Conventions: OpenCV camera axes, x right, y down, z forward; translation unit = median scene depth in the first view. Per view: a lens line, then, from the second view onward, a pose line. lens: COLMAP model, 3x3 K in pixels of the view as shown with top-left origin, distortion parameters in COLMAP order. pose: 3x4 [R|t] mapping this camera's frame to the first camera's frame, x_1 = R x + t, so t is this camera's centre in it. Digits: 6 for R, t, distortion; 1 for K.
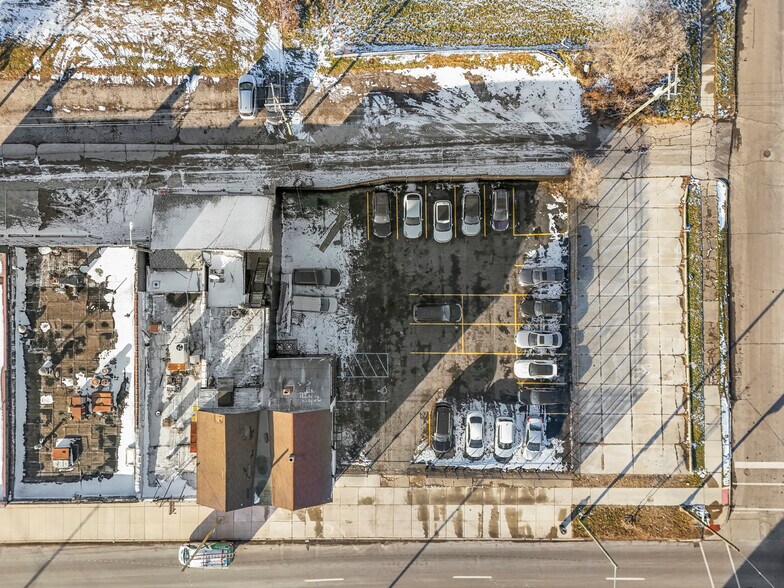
lens RADIAL K [[571.1, 0, 387.3], [0, 571.1, 289.4], [0, 0, 1]] dist [0.080023, -0.071614]
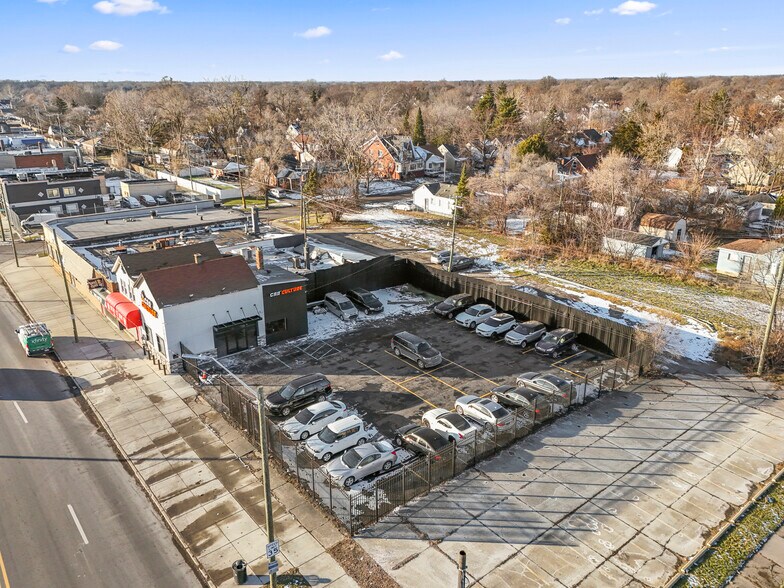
lens RADIAL K [[596.0, 0, 390.6], [0, 596.0, 291.2], [0, 0, 1]] dist [0.060433, -0.032773]
pose [[0.624396, 0.263118, -0.735458, 0.669896], [-0.781103, 0.213485, -0.586773, 0.551725], [0.002618, 0.940847, 0.338822, 0.618142]]
